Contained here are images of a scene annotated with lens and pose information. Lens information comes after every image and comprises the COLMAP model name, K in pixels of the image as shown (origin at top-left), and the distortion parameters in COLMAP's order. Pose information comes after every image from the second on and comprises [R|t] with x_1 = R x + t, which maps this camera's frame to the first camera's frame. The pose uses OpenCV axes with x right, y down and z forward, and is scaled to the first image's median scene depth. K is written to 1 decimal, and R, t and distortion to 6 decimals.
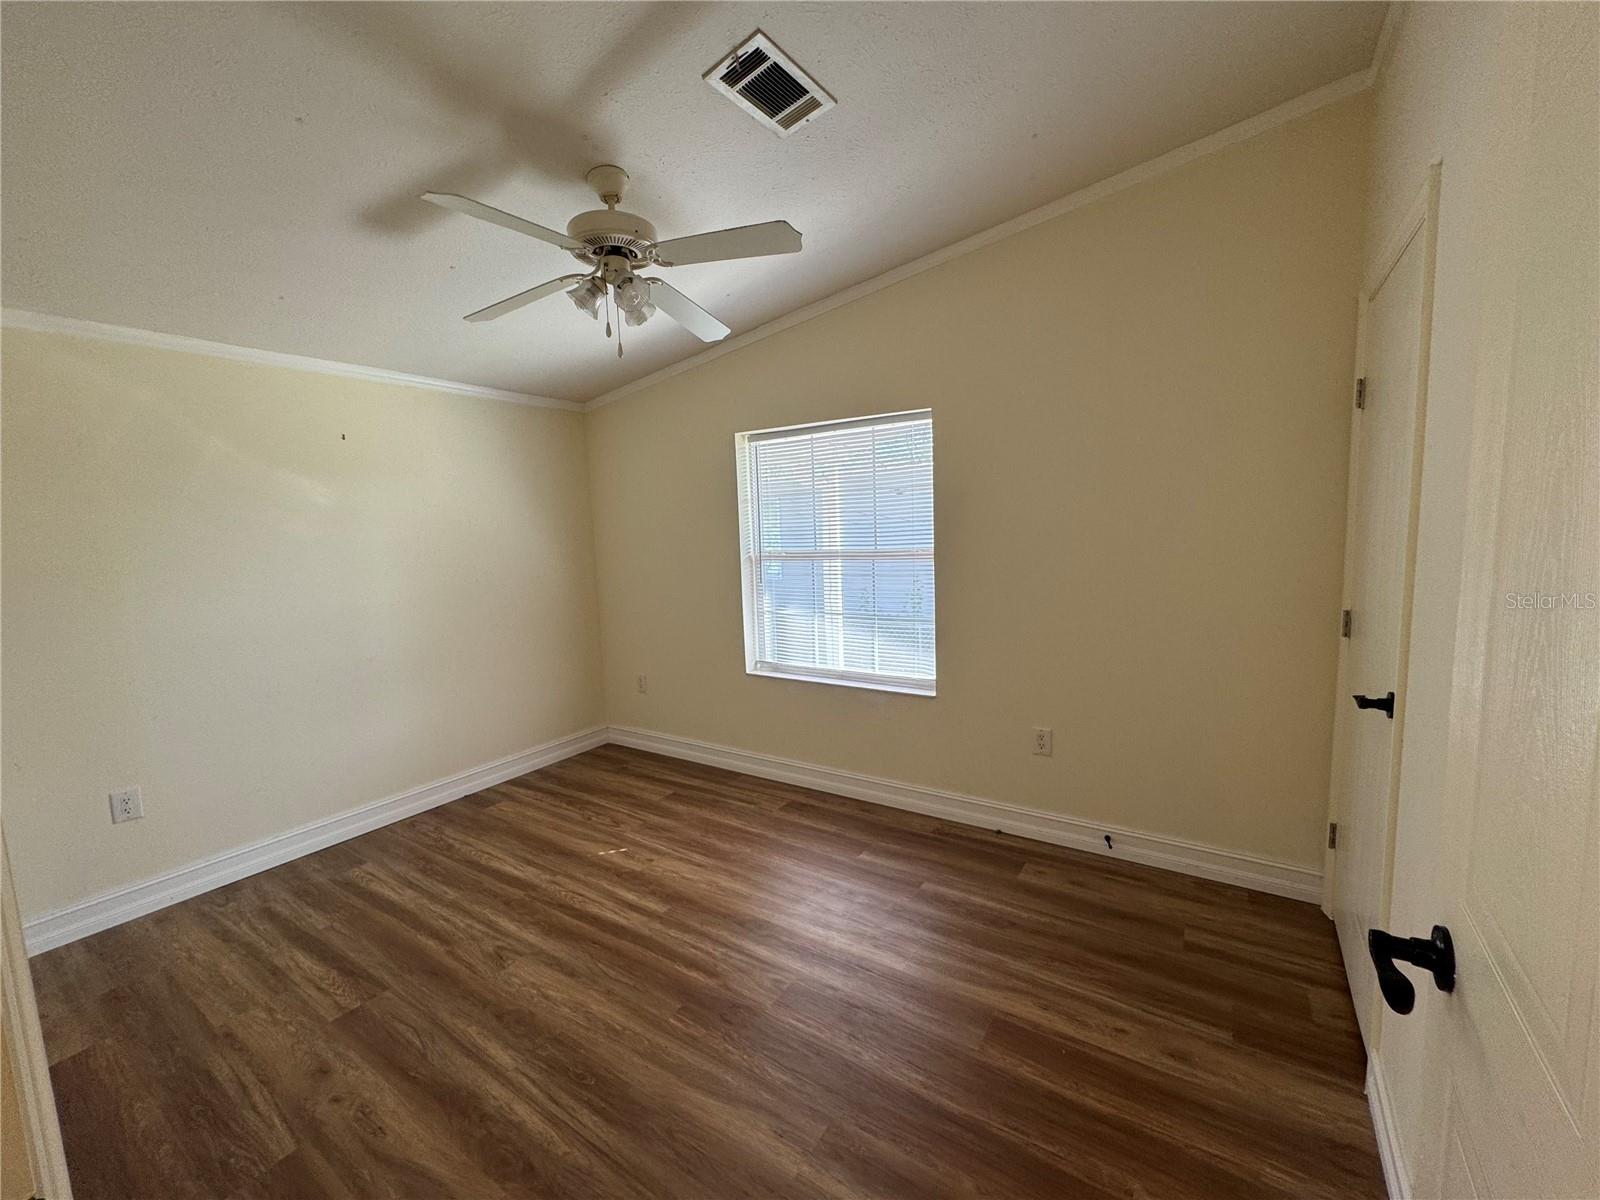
lens RADIAL K [[636.2, 0, 800.3], [0, 636.2, 596.8], [0, 0, 1]] dist [-0.006843, 0.000434]
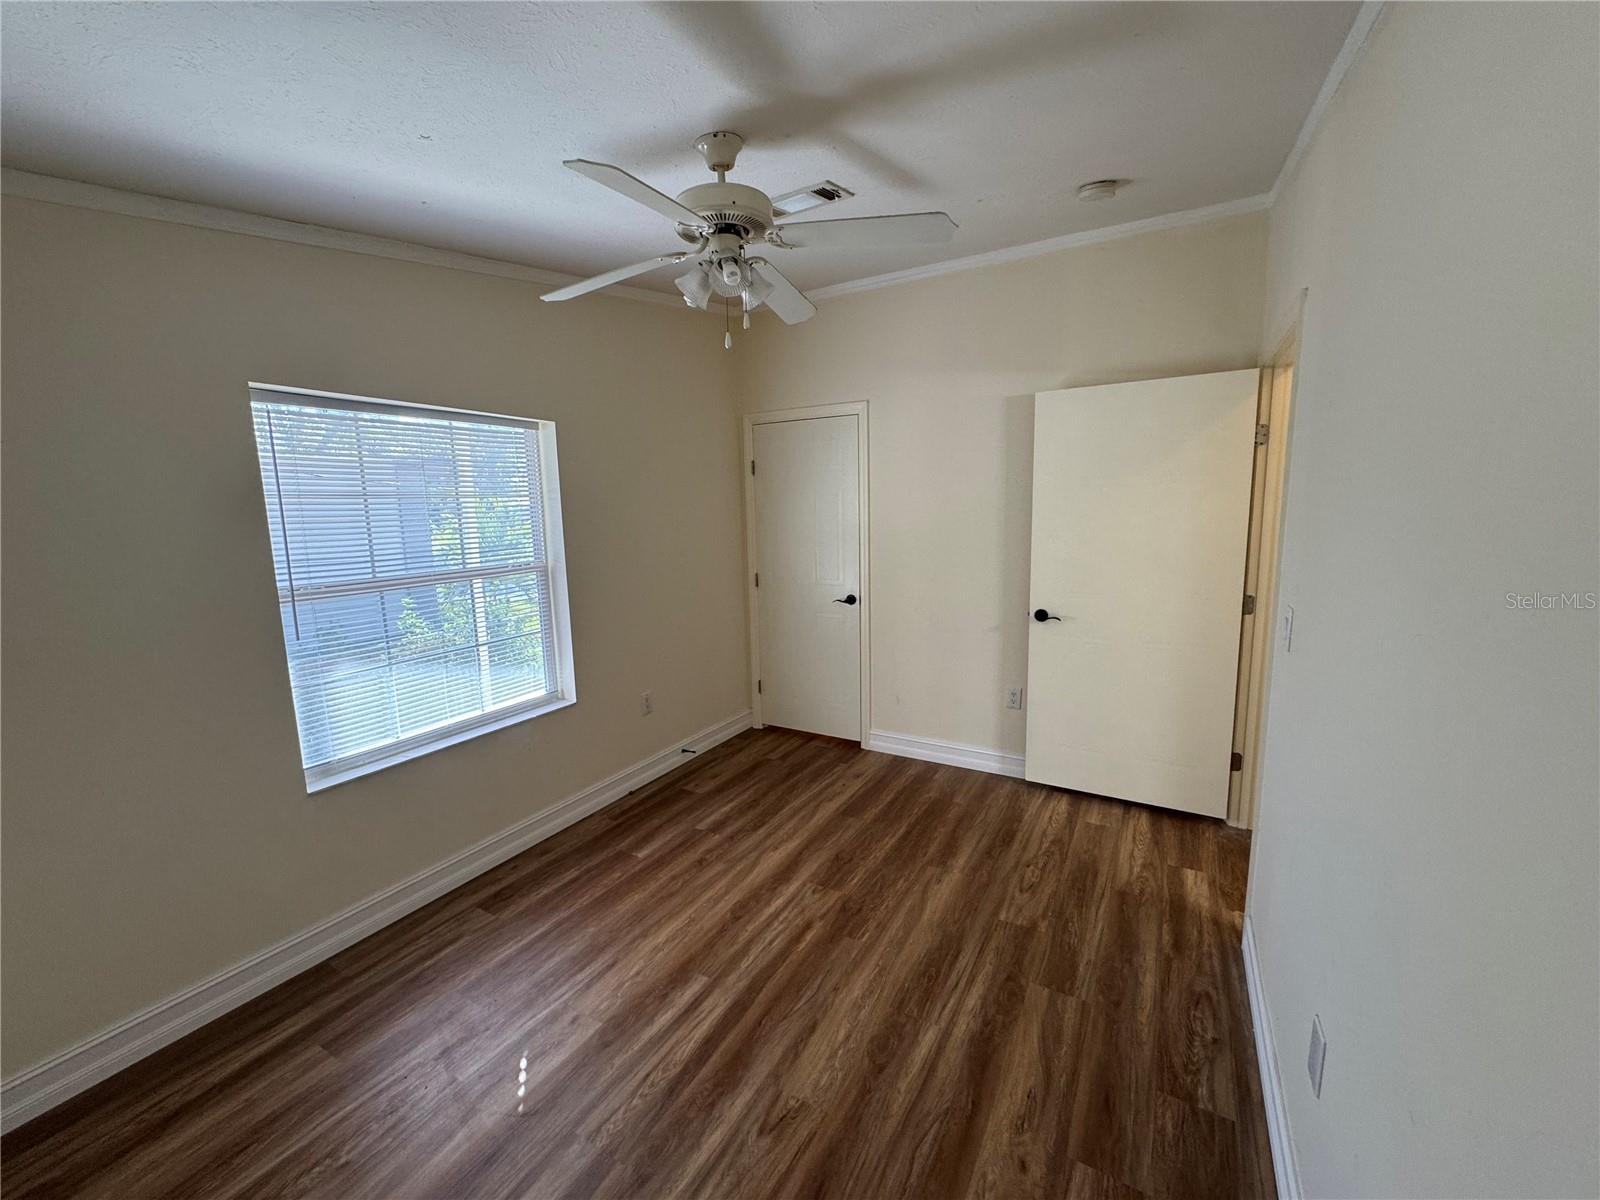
lens RADIAL K [[636.2, 0, 800.5], [0, 636.2, 598.9], [0, 0, 1]] dist [-0.006843, 0.000434]
pose [[-0.055484, -0.108104, 0.992590, -1.077513], [0.132400, 0.984546, 0.114629, -0.103229], [-0.989642, 0.137779, -0.040314, 0.874642]]
